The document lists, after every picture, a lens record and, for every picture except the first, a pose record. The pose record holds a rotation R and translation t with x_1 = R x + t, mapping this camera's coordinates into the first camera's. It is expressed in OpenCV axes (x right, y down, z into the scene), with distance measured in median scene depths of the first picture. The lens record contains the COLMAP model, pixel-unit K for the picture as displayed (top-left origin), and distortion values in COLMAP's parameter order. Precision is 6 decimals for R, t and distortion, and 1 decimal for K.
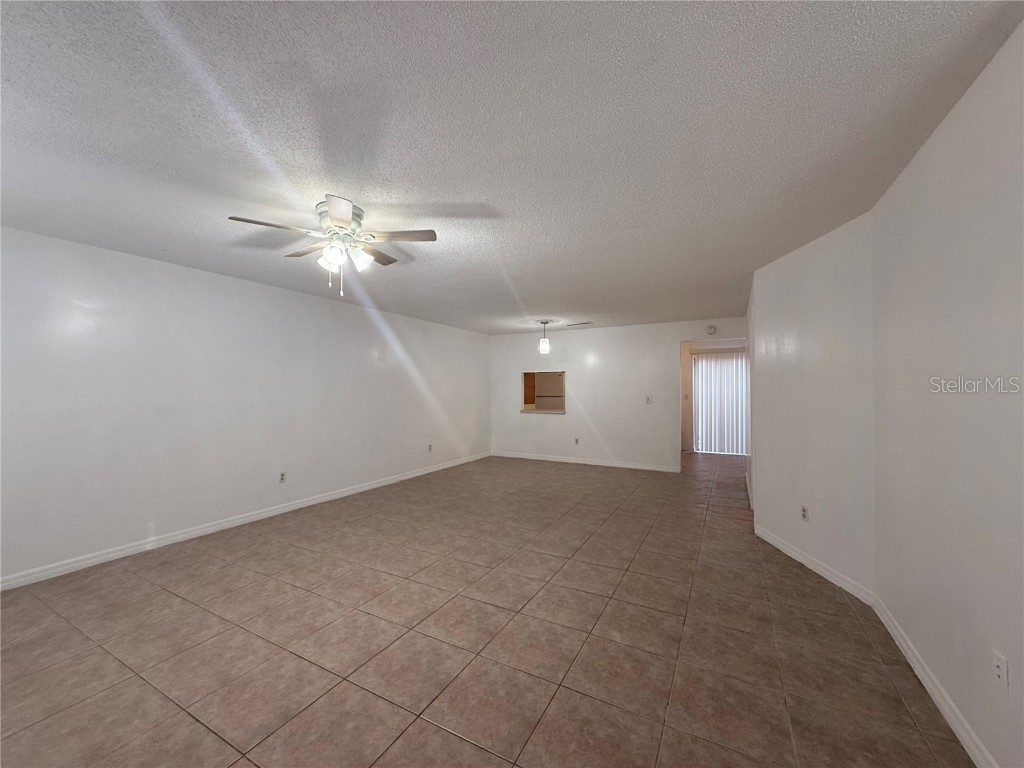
lens RADIAL K [[407.3, 0, 509.7], [0, 407.3, 377.1], [0, 0, 1]] dist [0.000219, 0.000537]
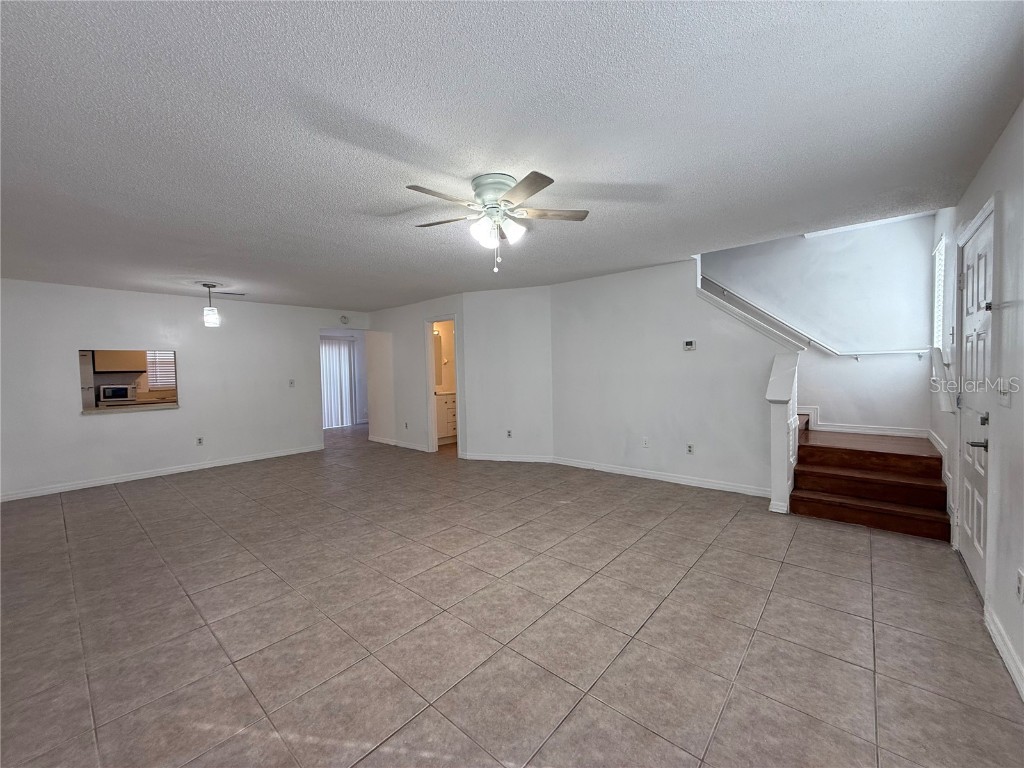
lens RADIAL K [[407.3, 0, 507.7], [0, 407.3, 378.4], [0, 0, 1]] dist [0.000219, 0.000537]
pose [[0.217950, -0.030556, 0.975482, -1.125517], [-0.006730, 0.999439, 0.032810, 0.019924], [-0.975937, -0.013716, 0.217622, 0.623796]]
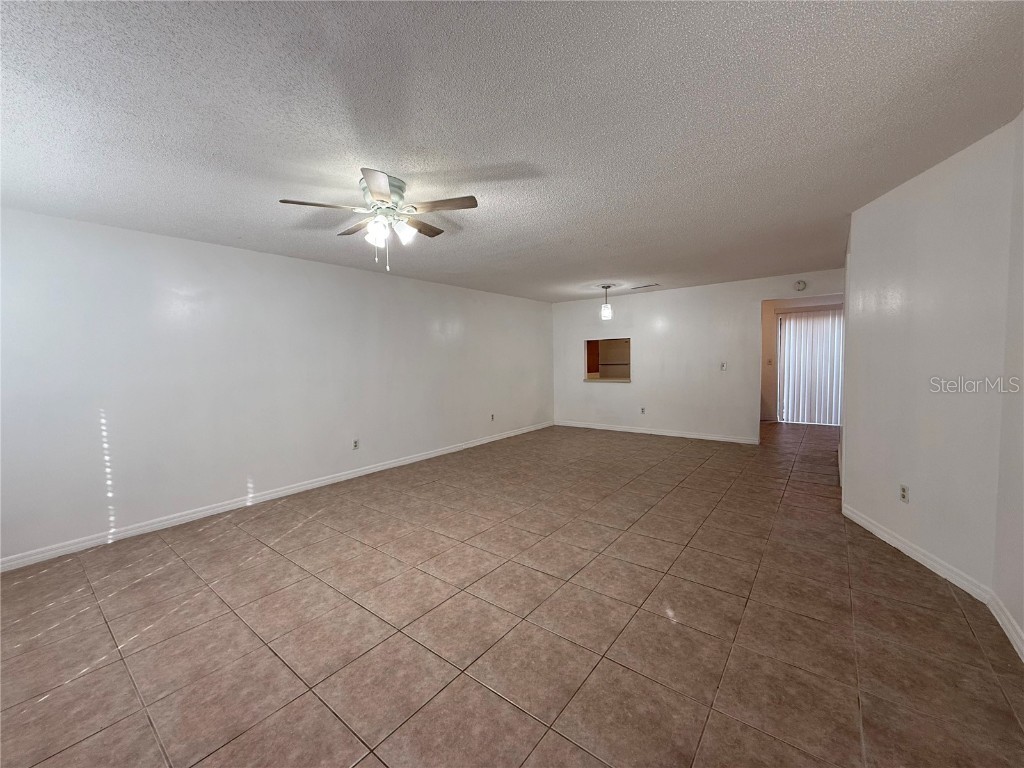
lens RADIAL K [[407.3, 0, 509.8], [0, 407.3, 378.1], [0, 0, 1]] dist [0.000219, 0.000537]
pose [[0.985407, -0.014760, -0.169576, 0.047568], [0.027943, 0.996745, 0.075621, -0.000456], [0.167908, -0.079256, 0.982612, 0.025220]]
